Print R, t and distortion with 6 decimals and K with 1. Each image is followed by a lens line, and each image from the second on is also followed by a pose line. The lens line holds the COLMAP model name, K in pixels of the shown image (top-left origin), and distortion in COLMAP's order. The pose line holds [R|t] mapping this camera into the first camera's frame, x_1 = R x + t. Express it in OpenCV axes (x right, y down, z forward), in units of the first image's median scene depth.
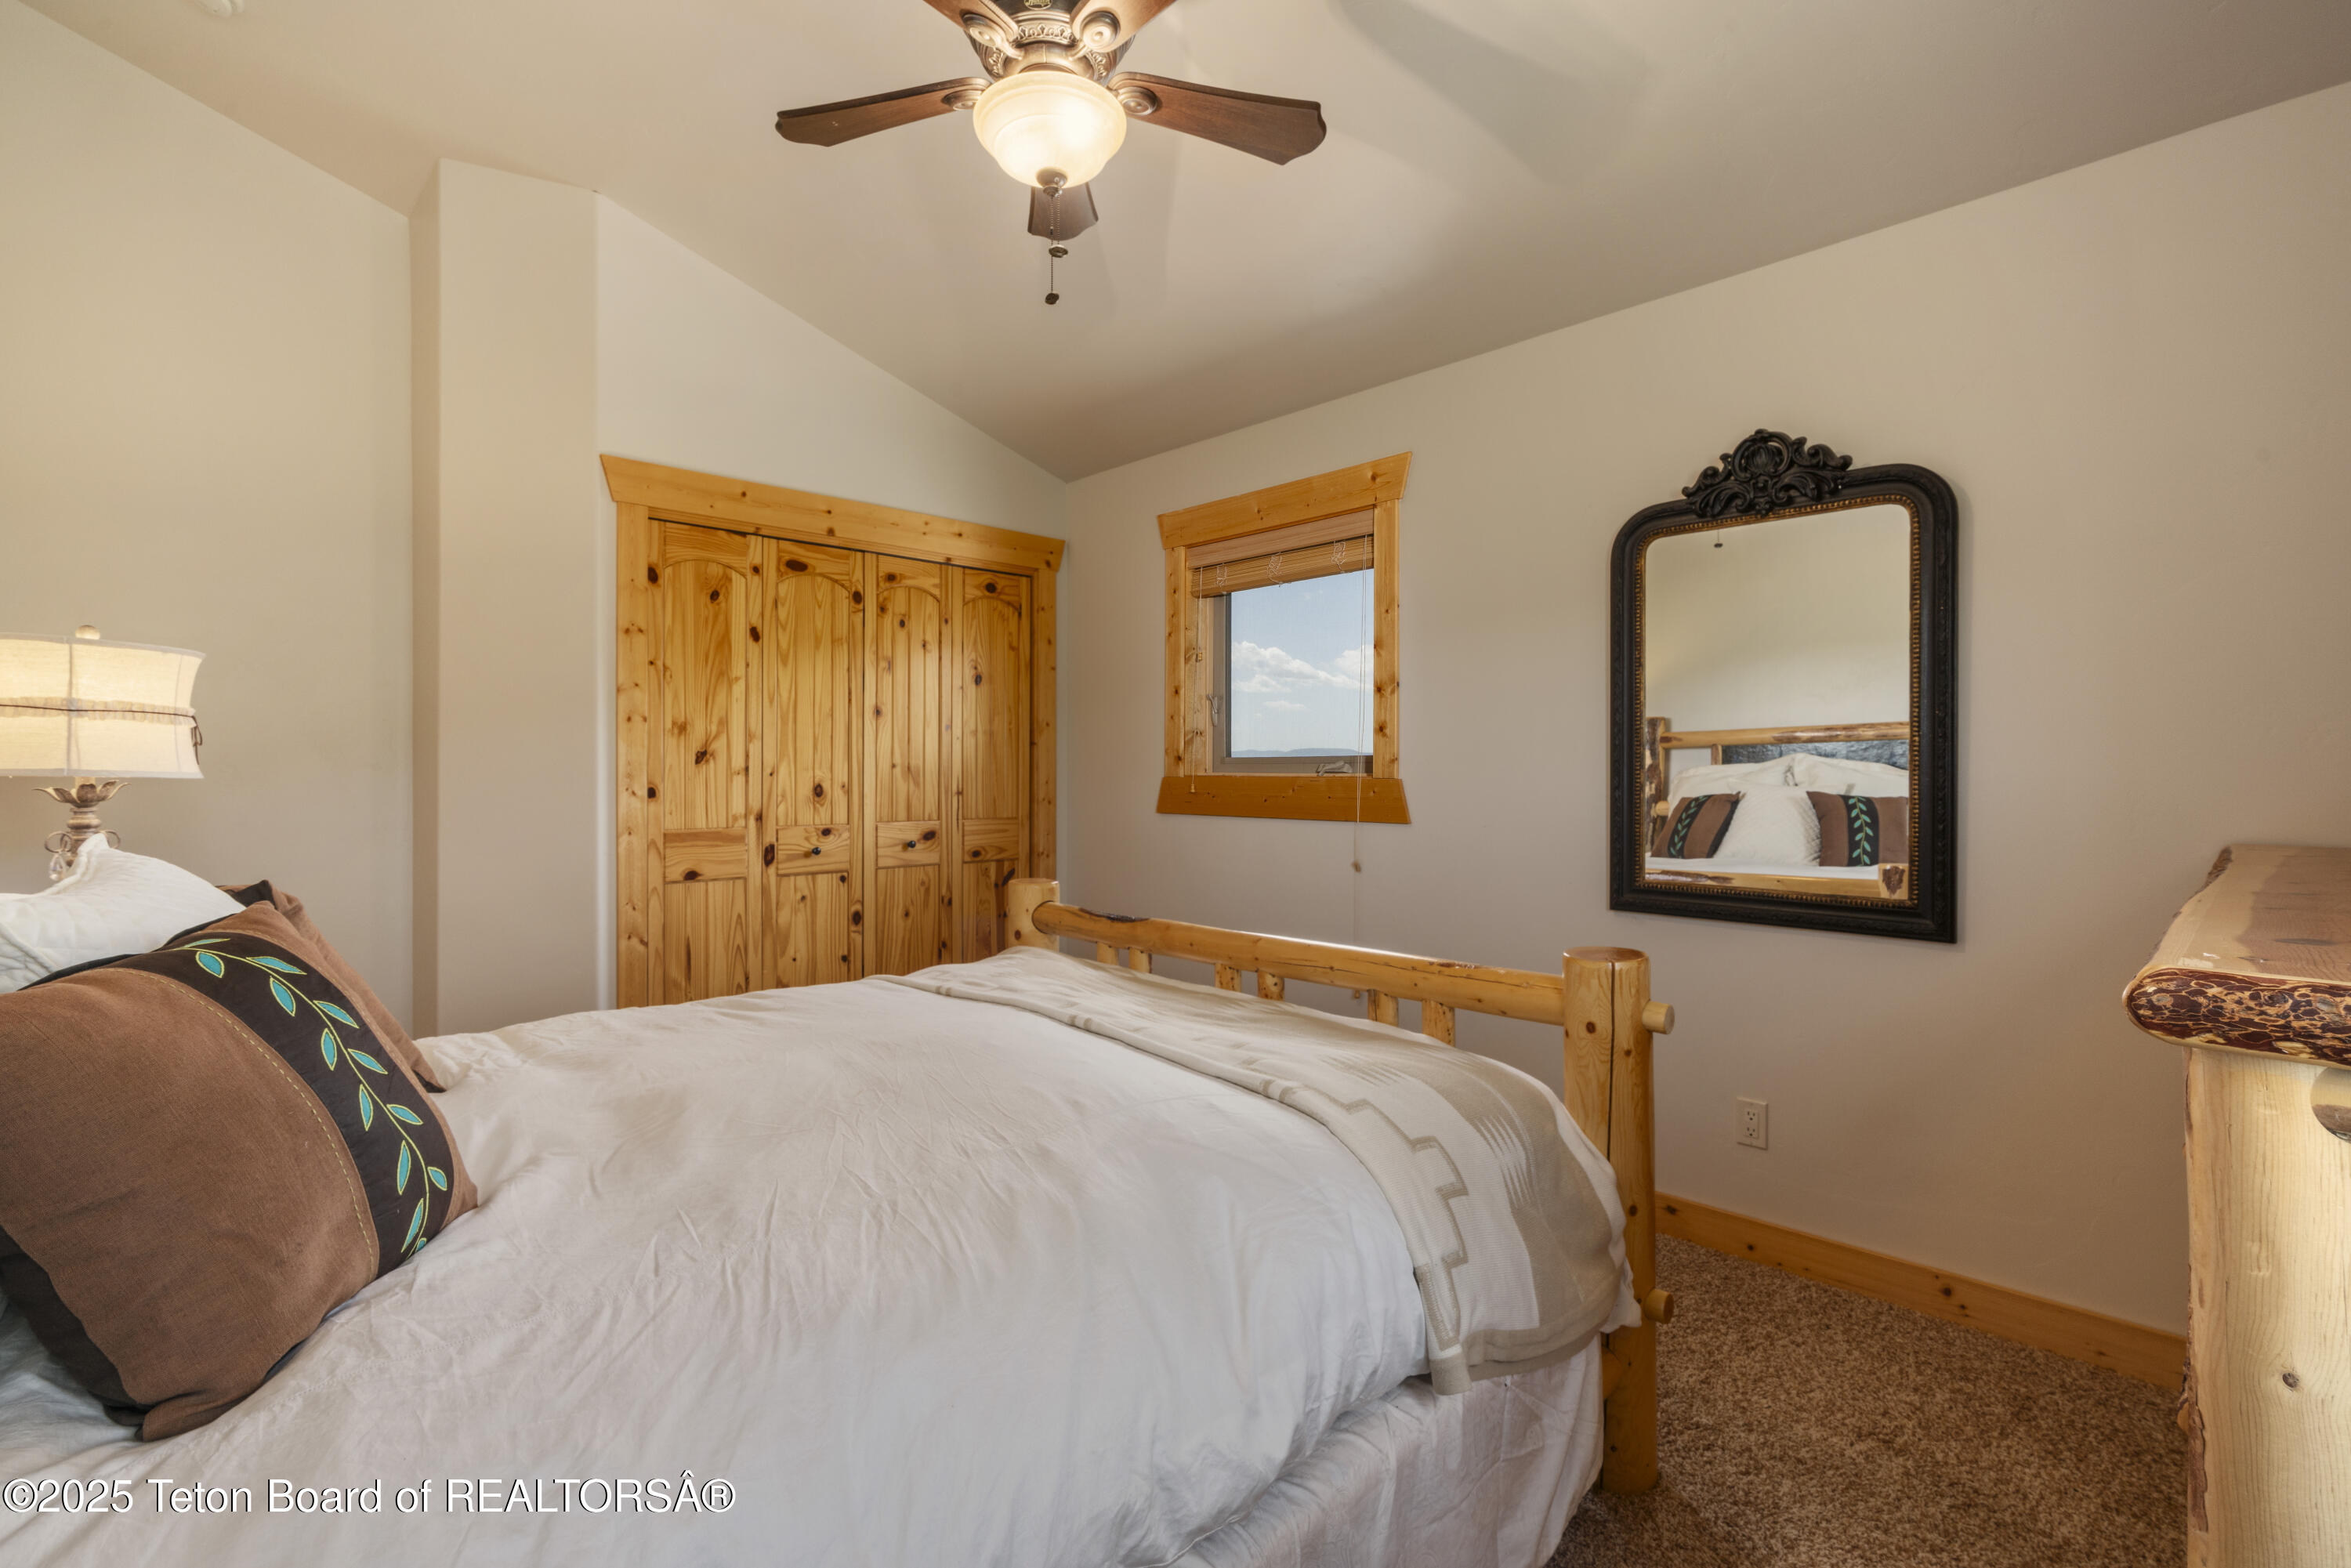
lens RADIAL K [[1034.3, 0, 1175.5], [0, 1034.3, 784.0], [0, 0, 1]] dist [-0.006482, -0.000037]
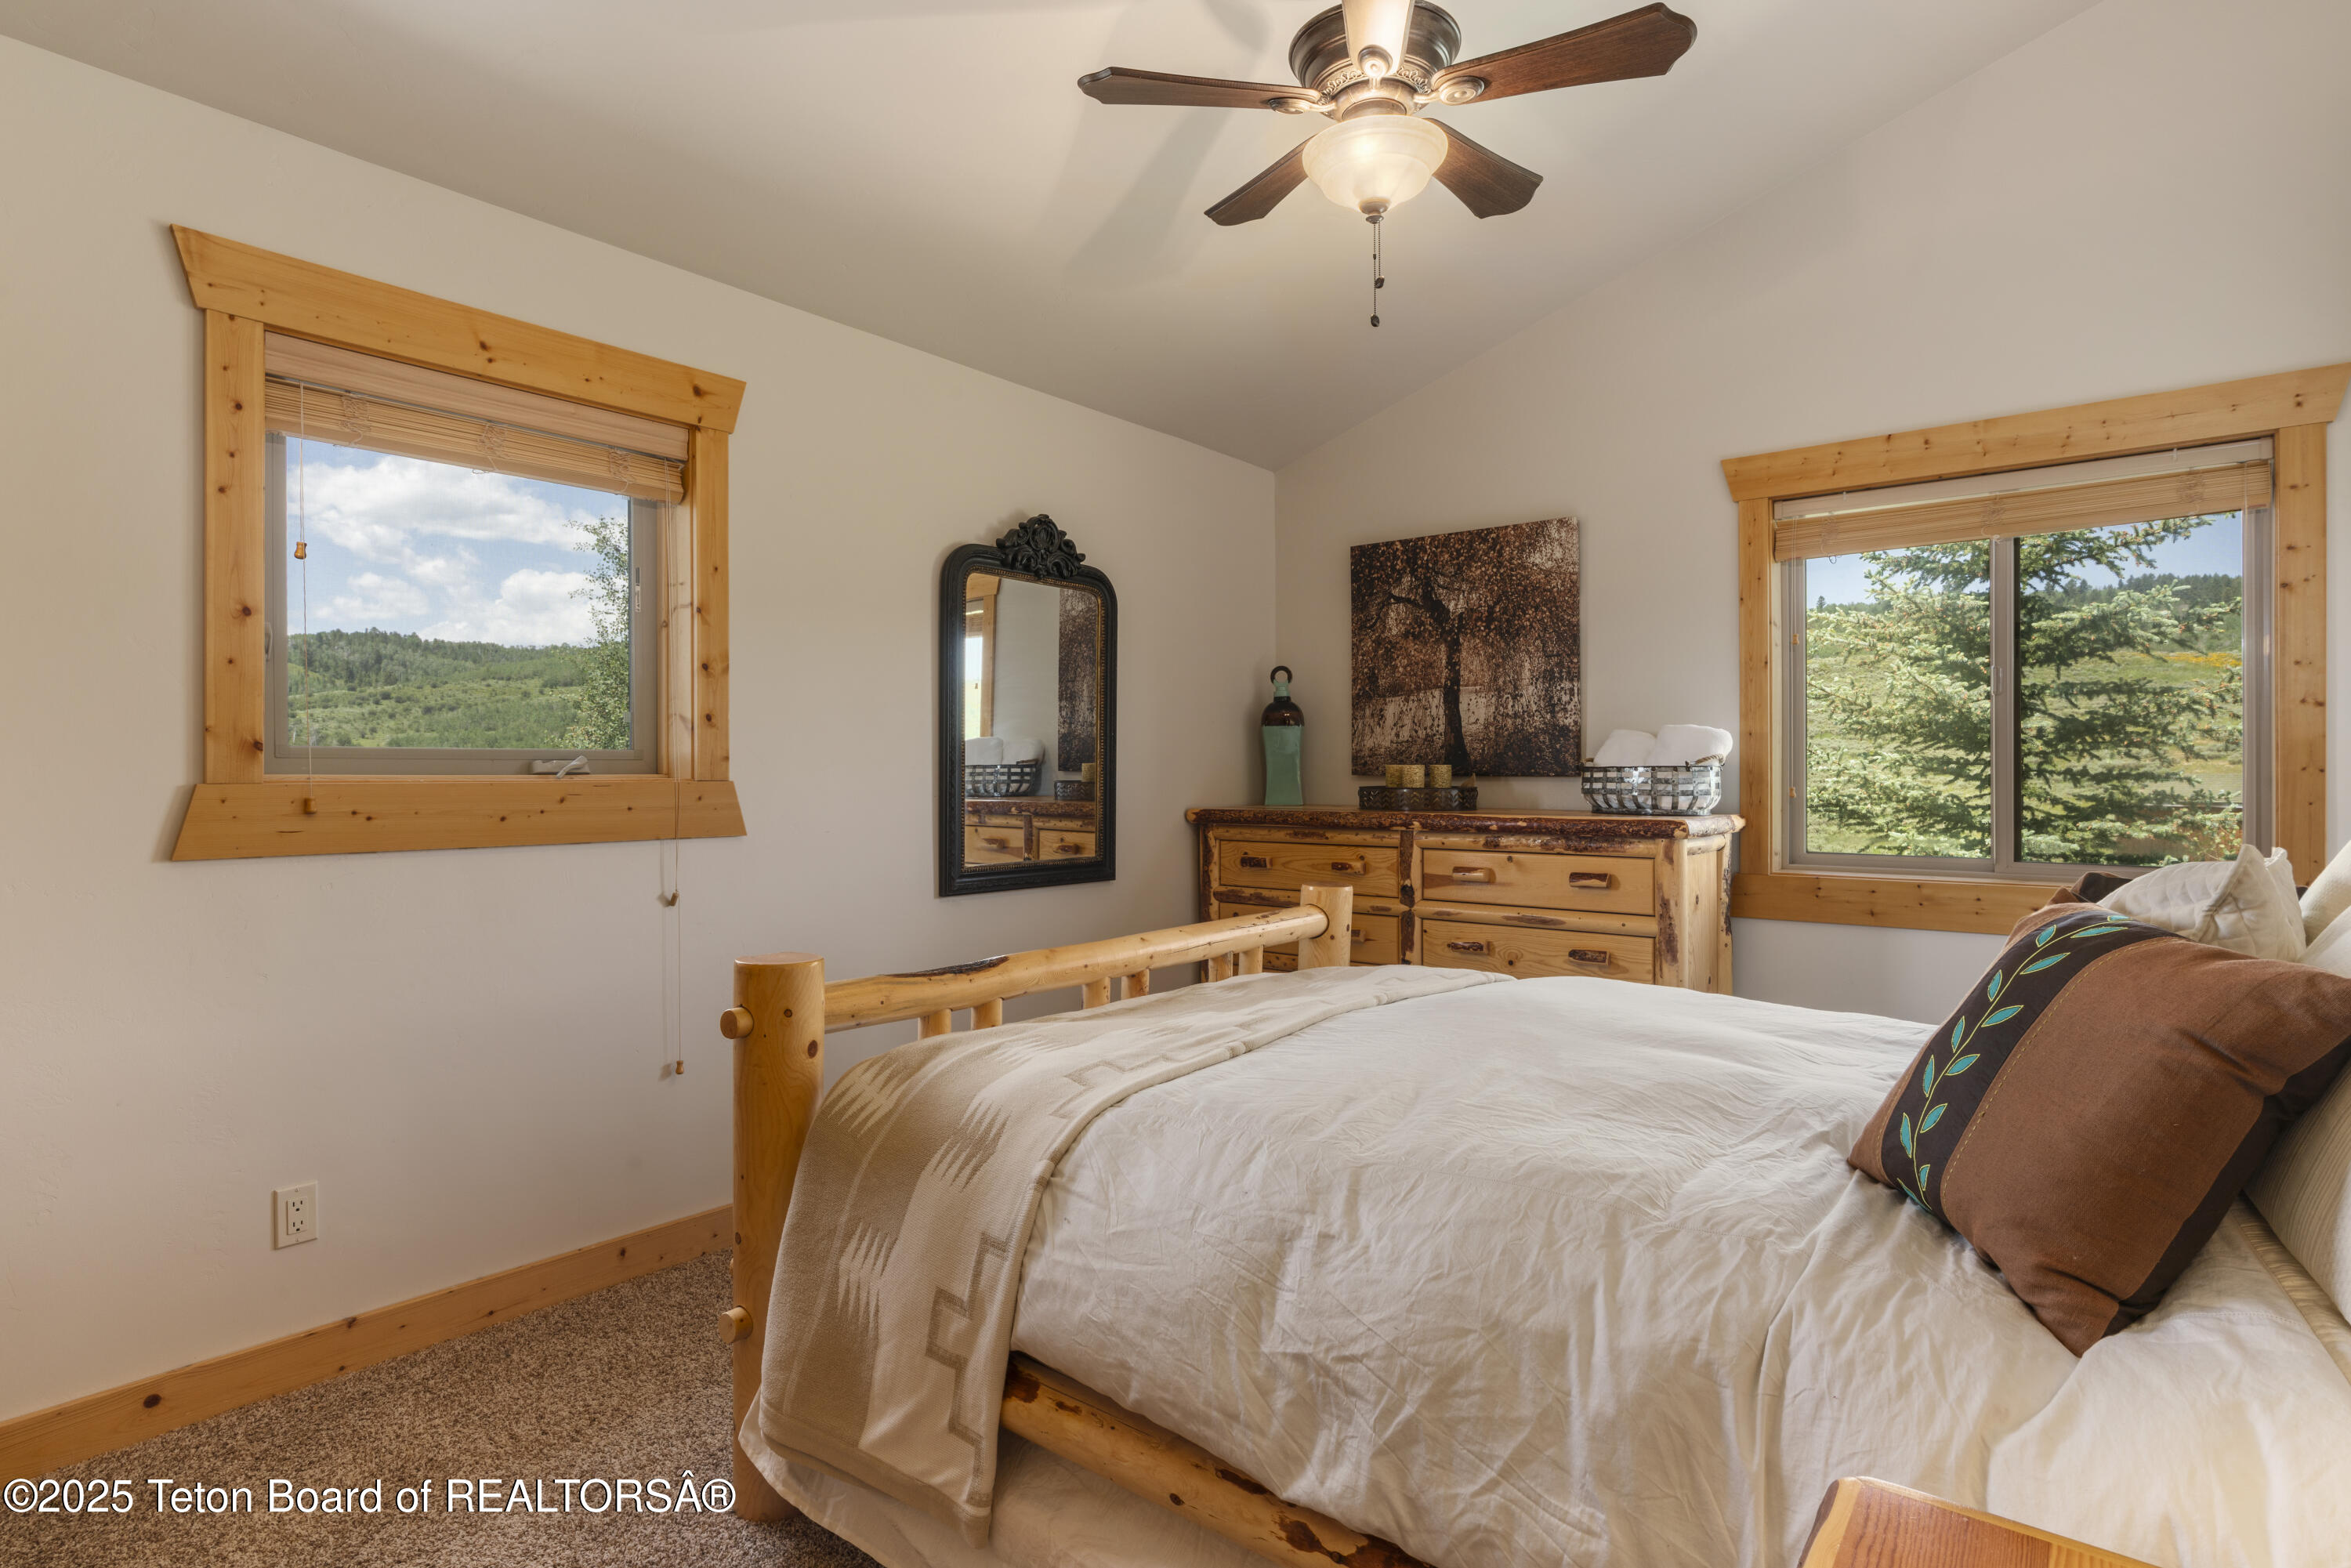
lens RADIAL K [[1212.2, 0, 1175.5], [0, 1212.2, 784.0], [0, 0, 1]] dist [0.001423, -0.000005]
pose [[-0.086308, -0.006564, 0.996247, -0.954827], [0.005416, 0.999960, 0.007057, -0.007475], [-0.996254, 0.006005, -0.086269, 0.926808]]
